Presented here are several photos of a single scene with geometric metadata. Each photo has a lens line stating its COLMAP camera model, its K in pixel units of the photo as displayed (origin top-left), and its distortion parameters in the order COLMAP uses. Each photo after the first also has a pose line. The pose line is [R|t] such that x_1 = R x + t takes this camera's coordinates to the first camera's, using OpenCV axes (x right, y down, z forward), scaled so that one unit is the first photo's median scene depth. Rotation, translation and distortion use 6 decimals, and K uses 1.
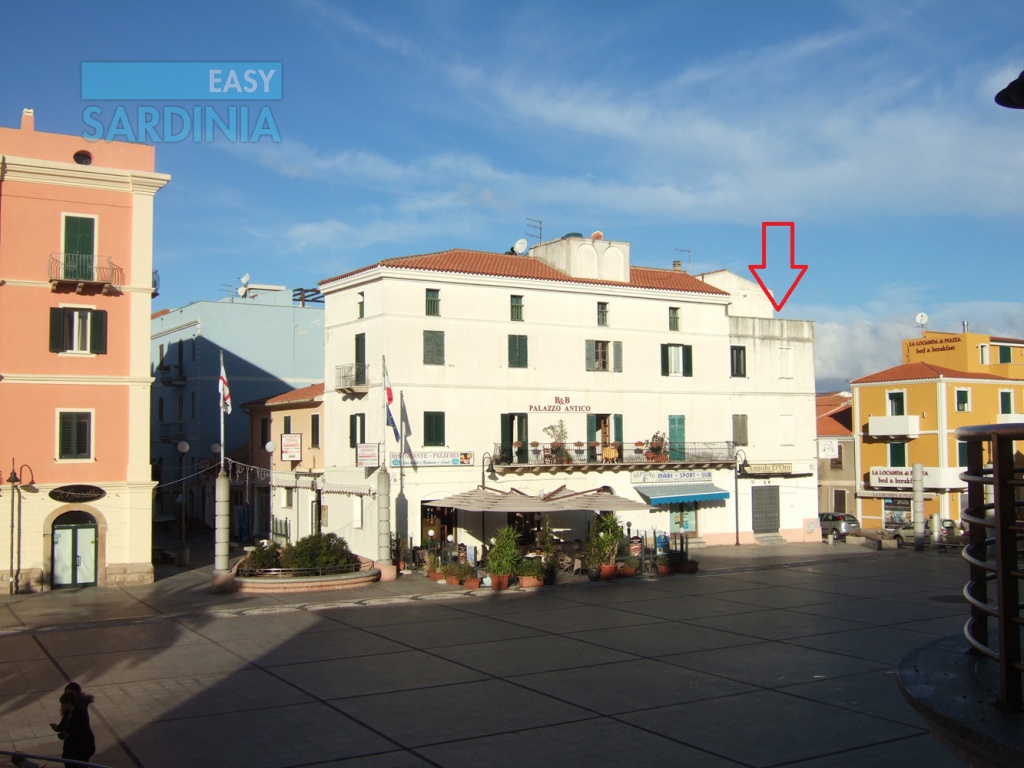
lens RADIAL K [[1072.8, 0, 512.0], [0, 1072.8, 384.0], [0, 0, 1]] dist [-0.048185, 0.007601]
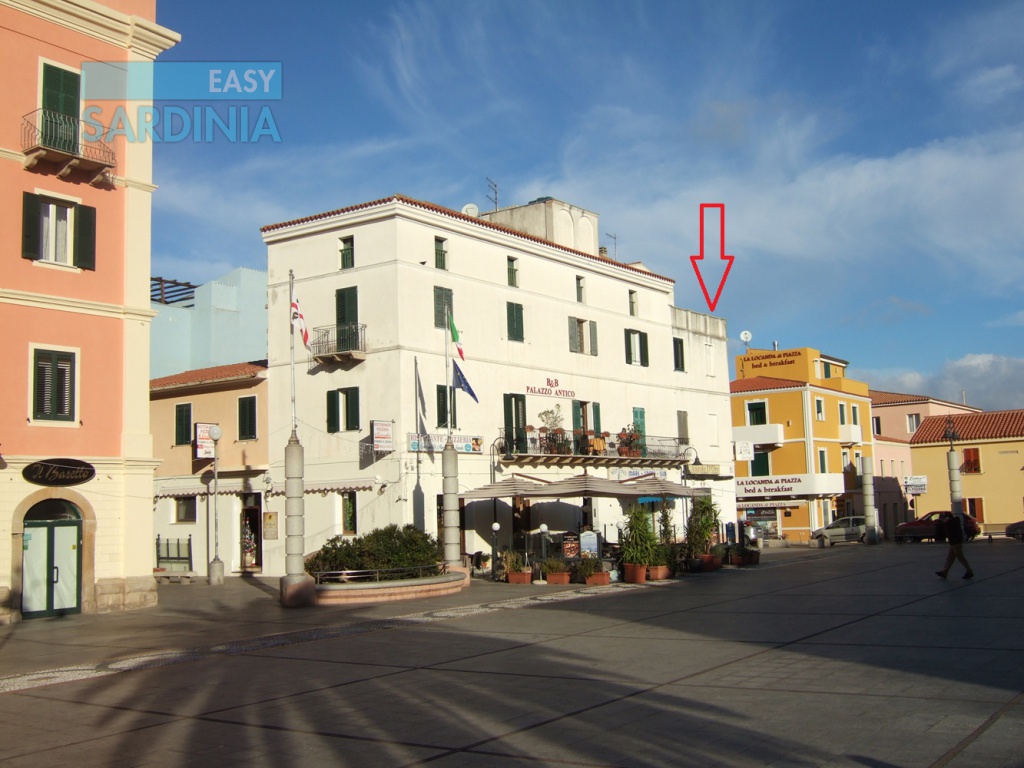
lens RADIAL K [[1072.8, 0, 512.0], [0, 1072.8, 384.0], [0, 0, 1]] dist [-0.048185, 0.007601]
pose [[0.919399, 0.023380, 0.392631, -0.330753], [0.002054, 0.997933, -0.064235, 0.073457], [-0.393321, 0.059864, 0.917450, 0.224003]]
